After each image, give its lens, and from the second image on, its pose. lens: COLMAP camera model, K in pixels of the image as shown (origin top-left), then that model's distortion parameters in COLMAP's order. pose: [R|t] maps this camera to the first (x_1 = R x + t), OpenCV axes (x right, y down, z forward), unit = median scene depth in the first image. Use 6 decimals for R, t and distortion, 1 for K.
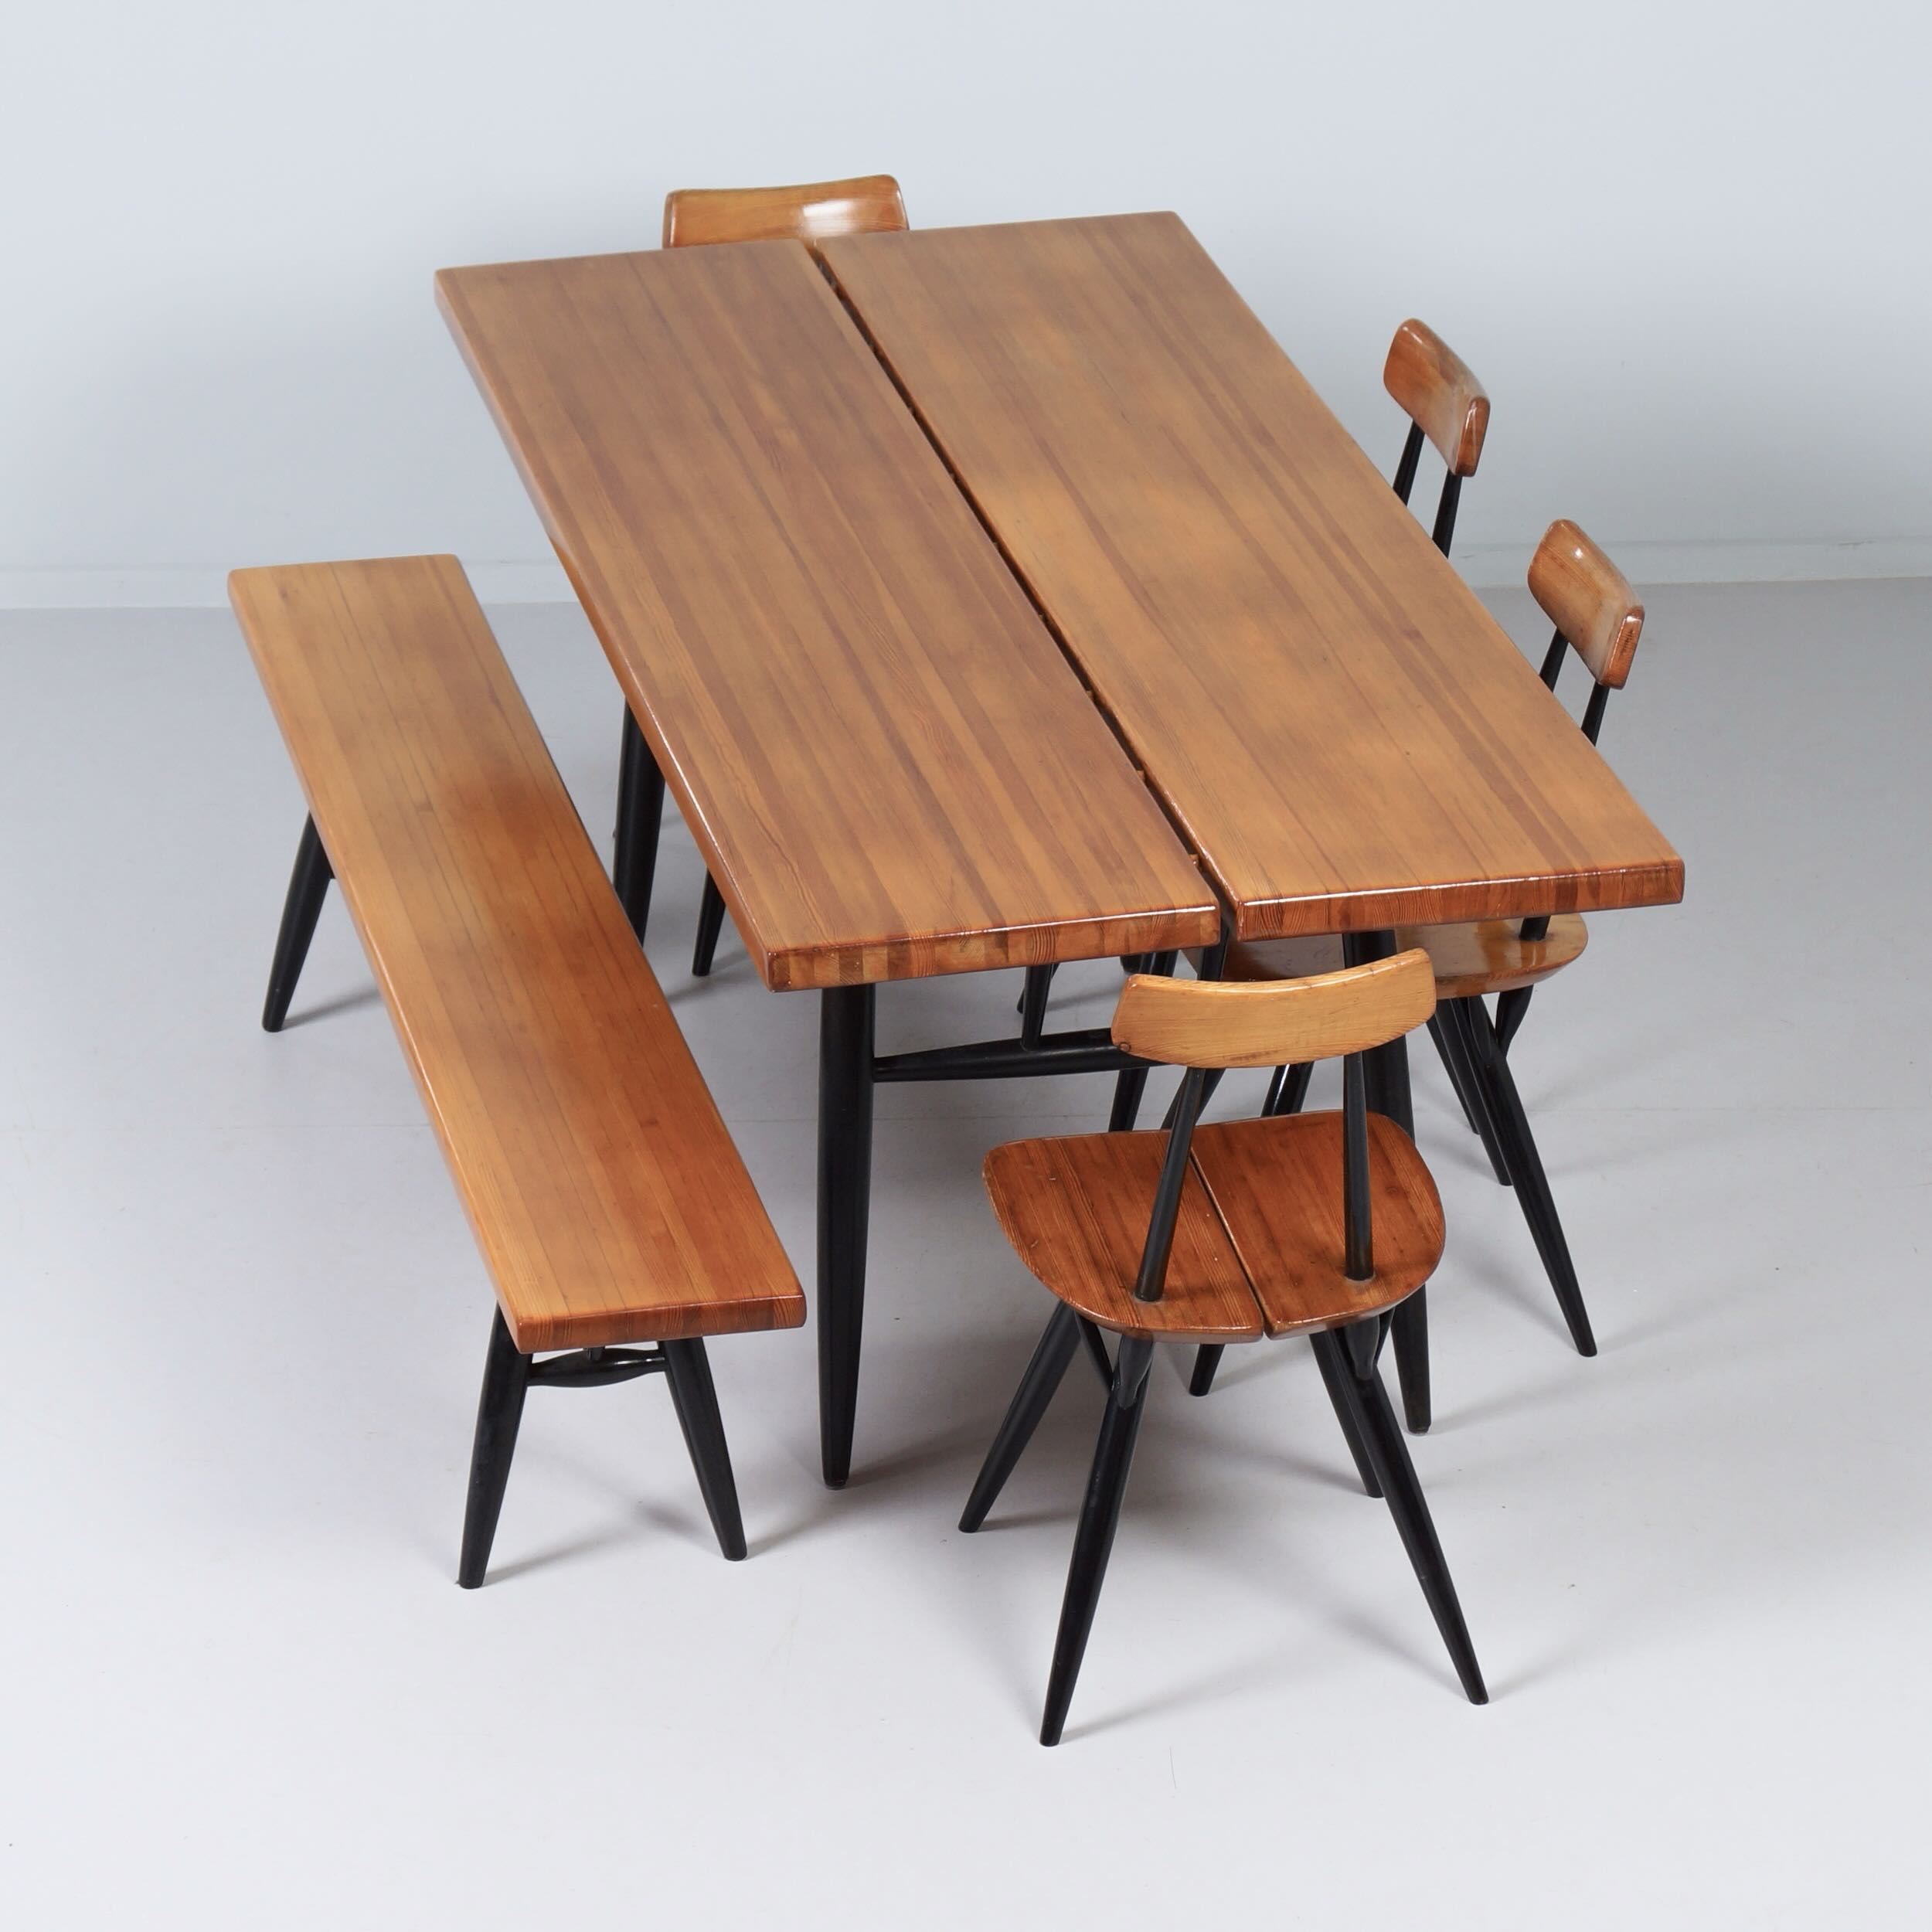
lens RADIAL K [[6705.4, 0, 966.0], [0, 6705.4, 966.0], [0, 0, 1]] dist [0.131062, -0.430649]
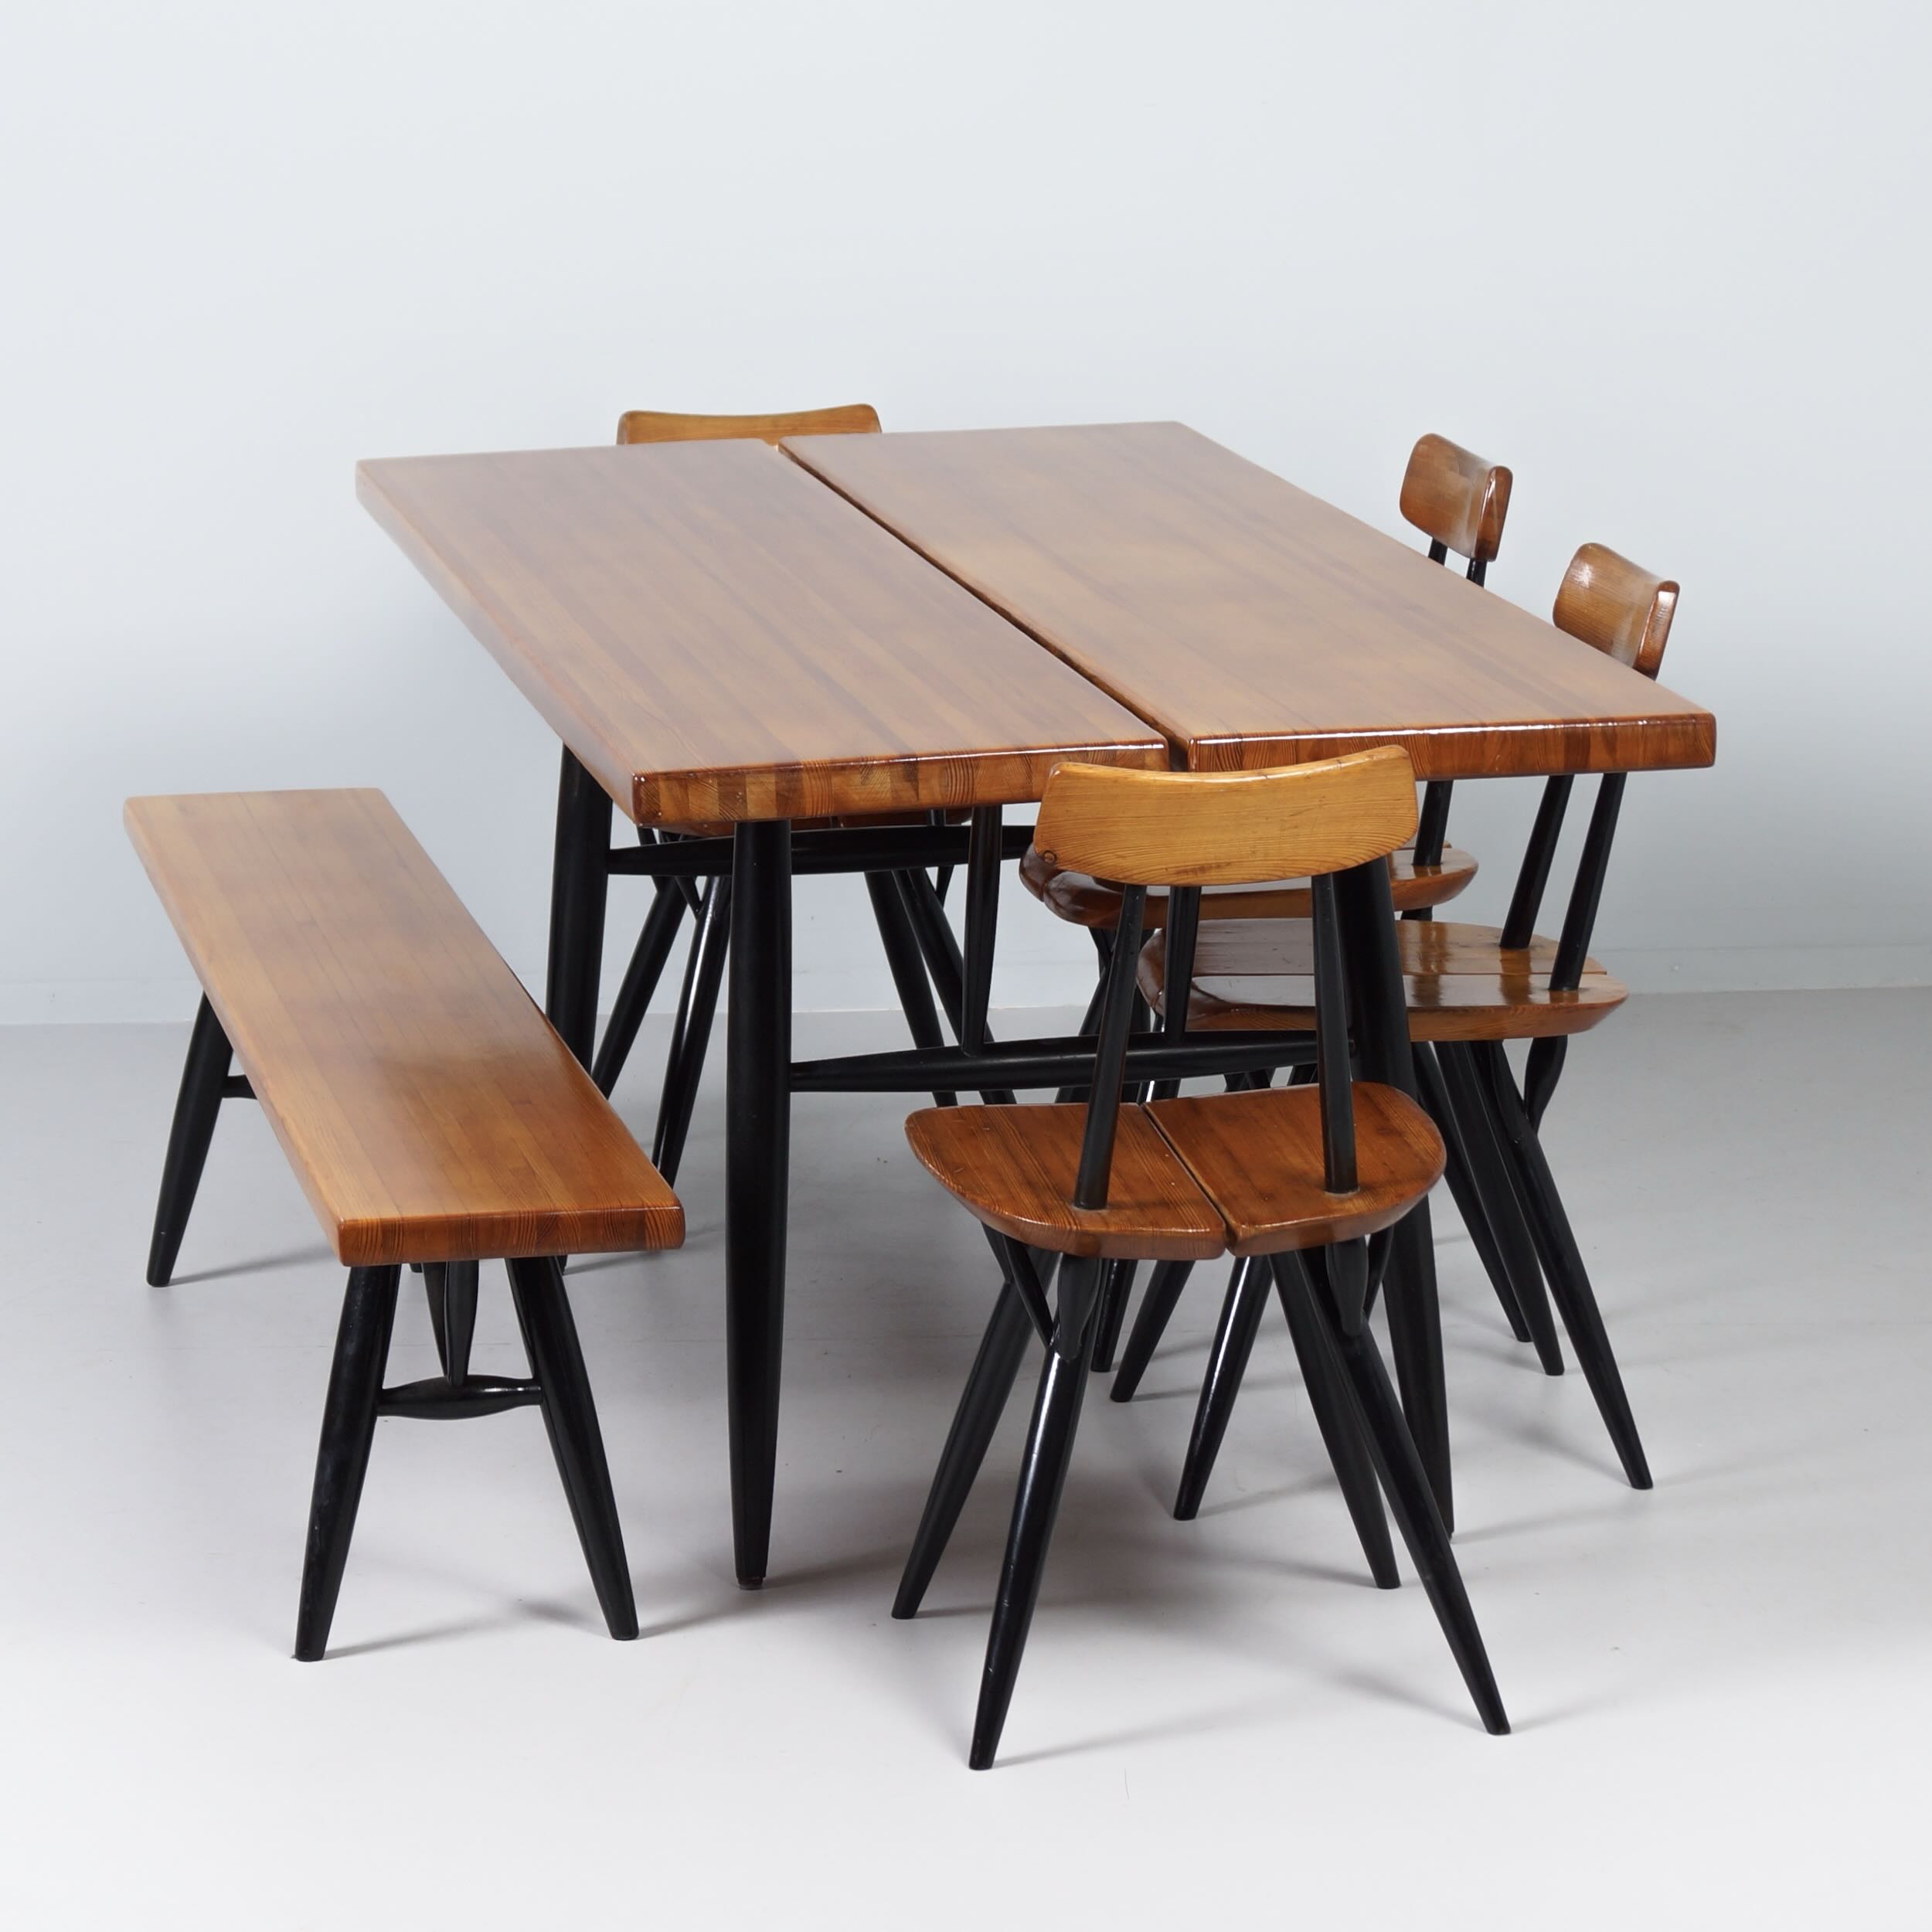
lens RADIAL K [[6705.4, 0, 966.0], [0, 6705.4, 966.0], [0, 0, 1]] dist [0.131062, -0.430649]
pose [[0.999578, -0.009544, -0.027445, 0.034563], [0.003674, 0.978456, -0.206423, 0.190887], [0.028824, 0.206235, 0.978078, 0.166662]]
